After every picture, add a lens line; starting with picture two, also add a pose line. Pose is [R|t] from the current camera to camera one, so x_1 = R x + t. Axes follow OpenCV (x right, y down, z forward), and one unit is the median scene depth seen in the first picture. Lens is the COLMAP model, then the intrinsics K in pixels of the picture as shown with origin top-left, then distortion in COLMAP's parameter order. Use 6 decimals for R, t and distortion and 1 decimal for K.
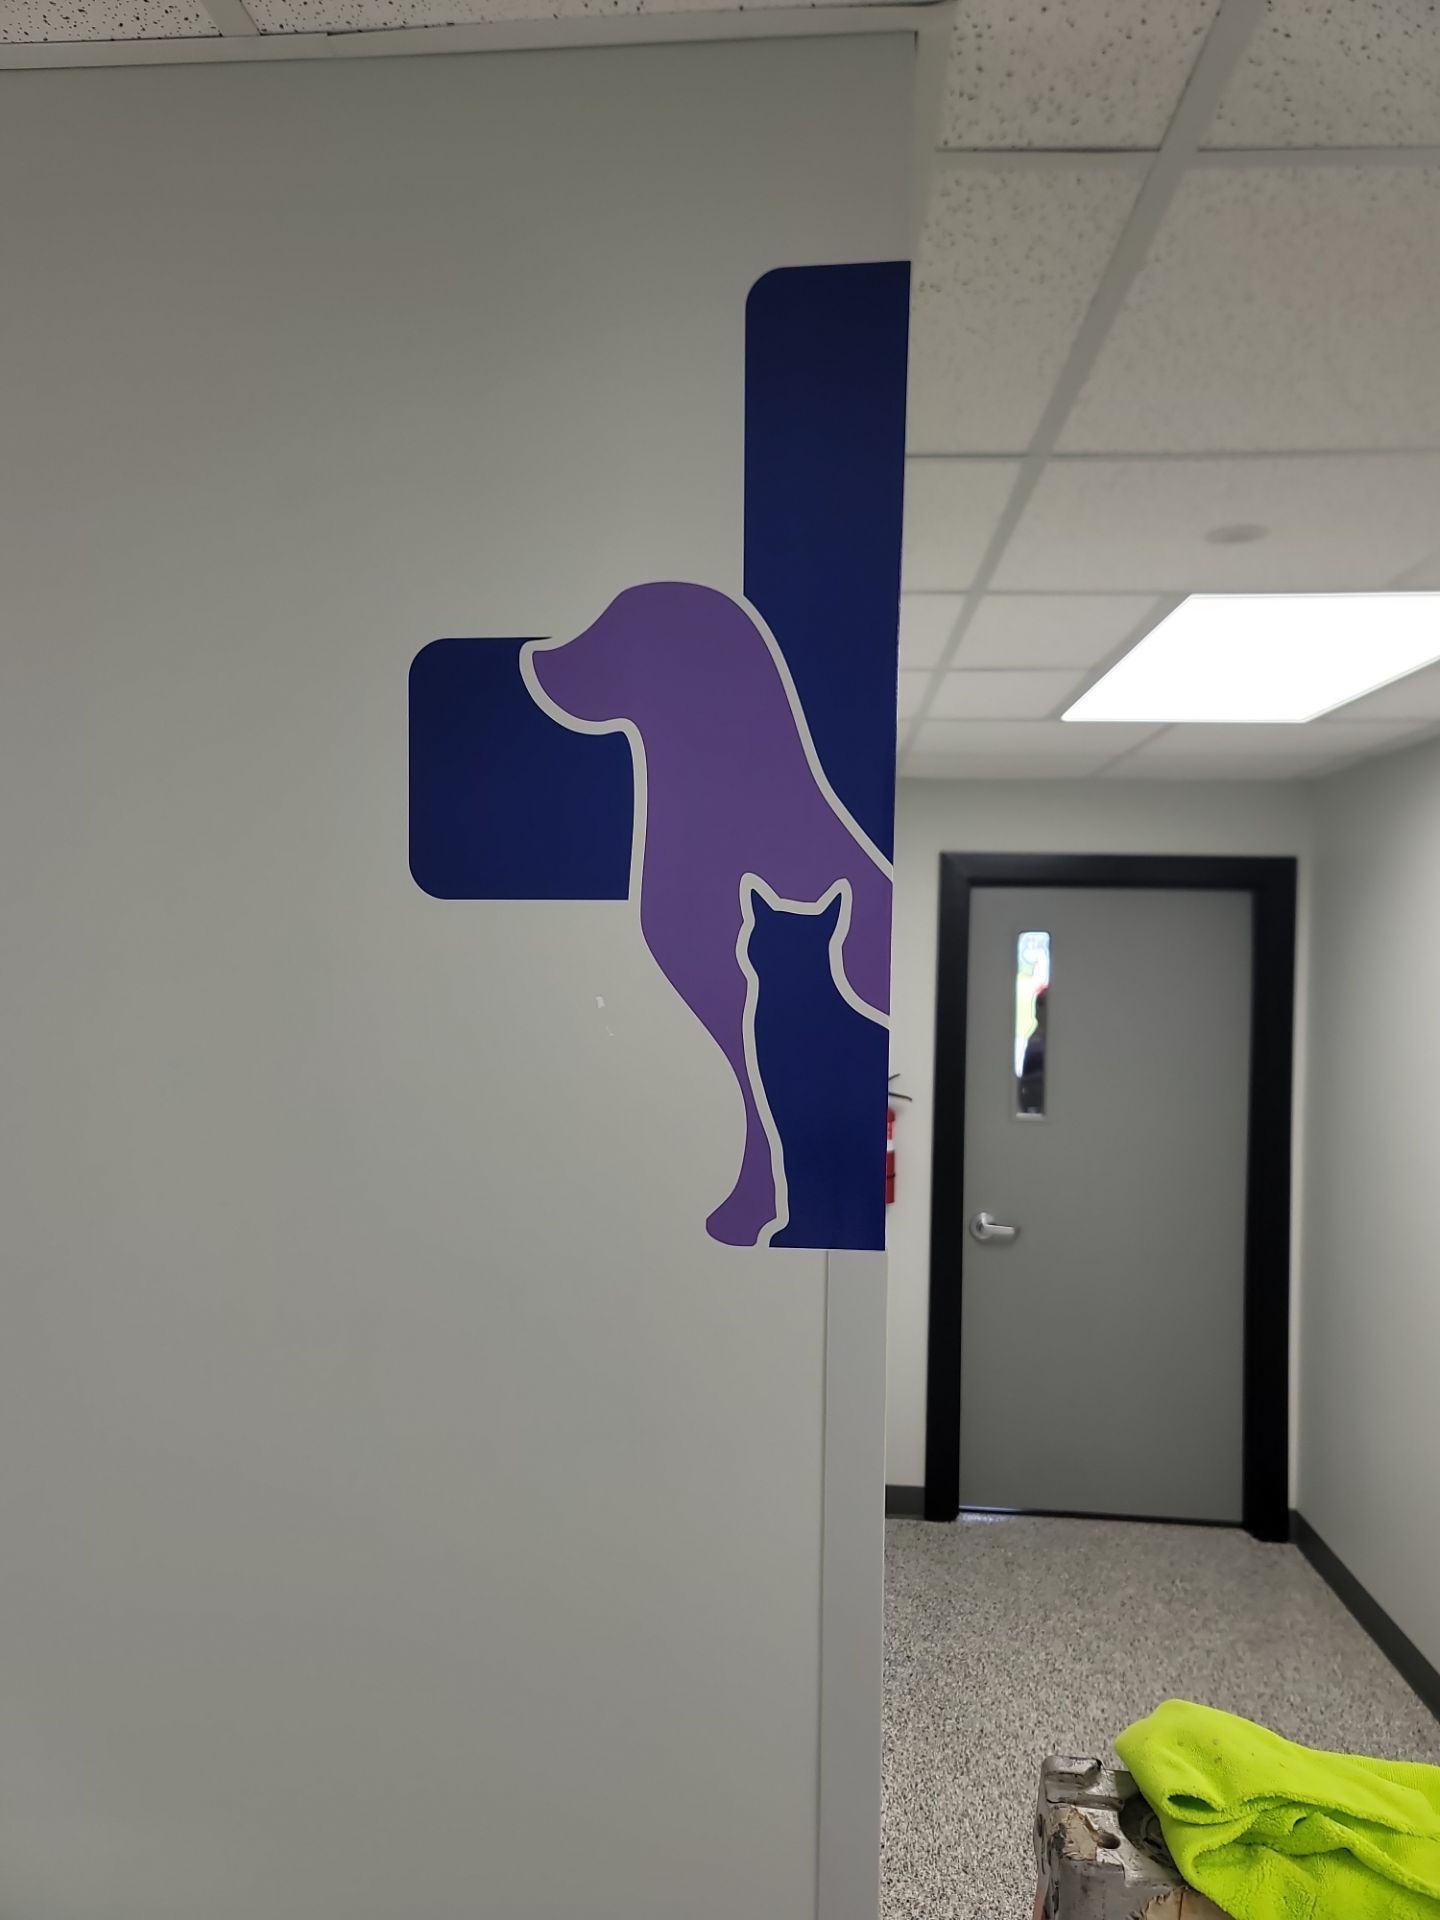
lens RADIAL K [[1464.2, 0, 721.5], [0, 1464.2, 957.5], [0, 0, 1]] dist [0.024805, -0.030288]
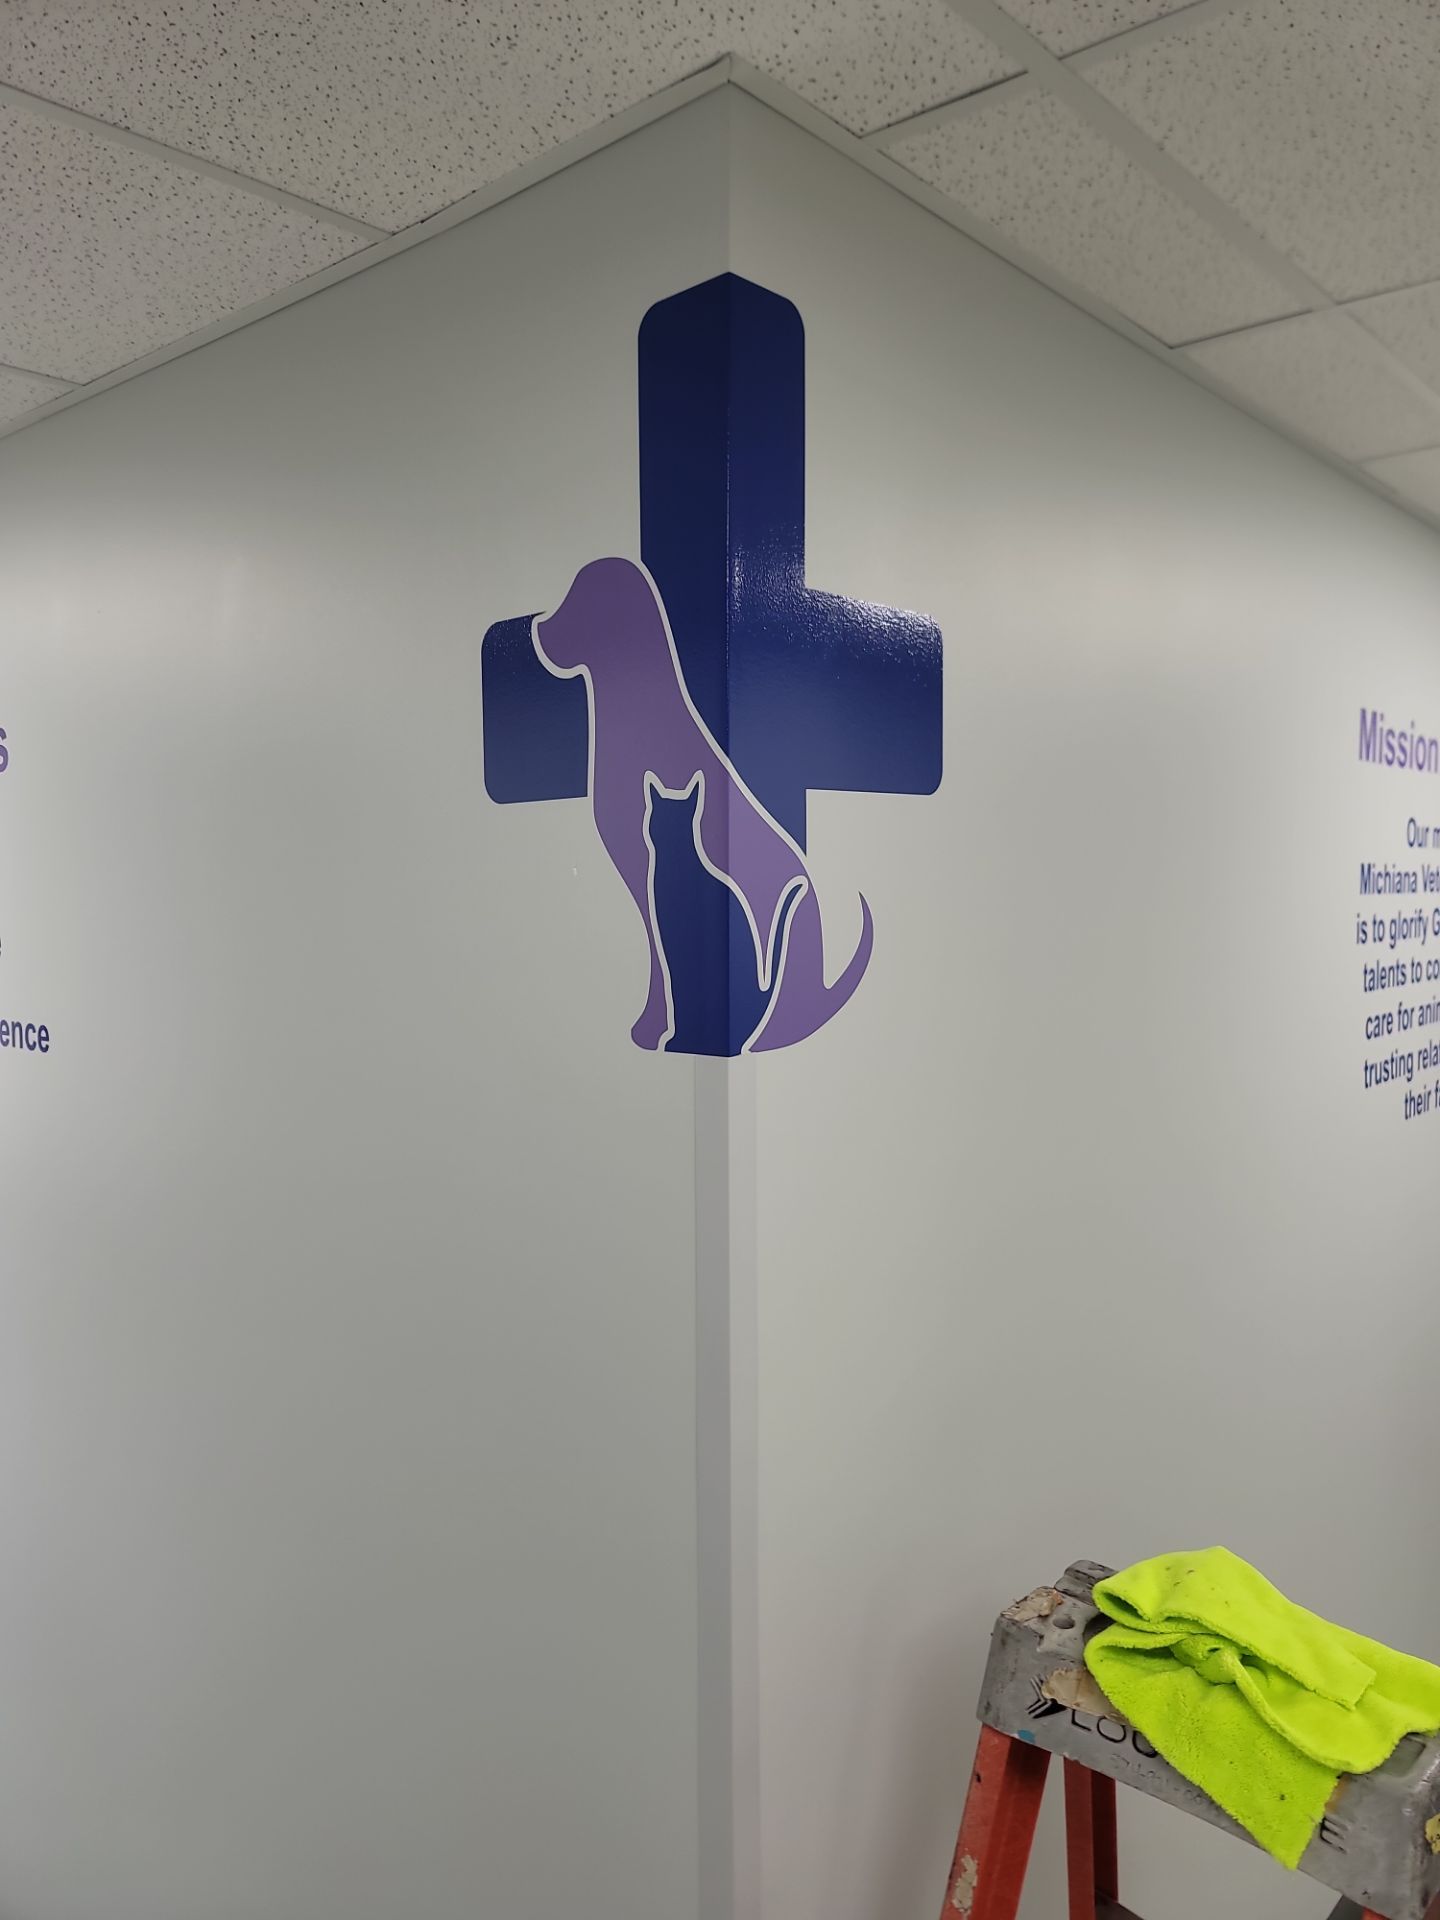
lens RADIAL K [[1464.2, 0, 722.2], [0, 1464.2, 956.4], [0, 0, 1]] dist [0.024805, -0.030288]
pose [[0.791585, 0.009045, -0.610992, 0.885946], [0.017189, 0.999165, 0.037060, 0.062607], [0.610817, -0.039839, 0.790769, -0.018397]]
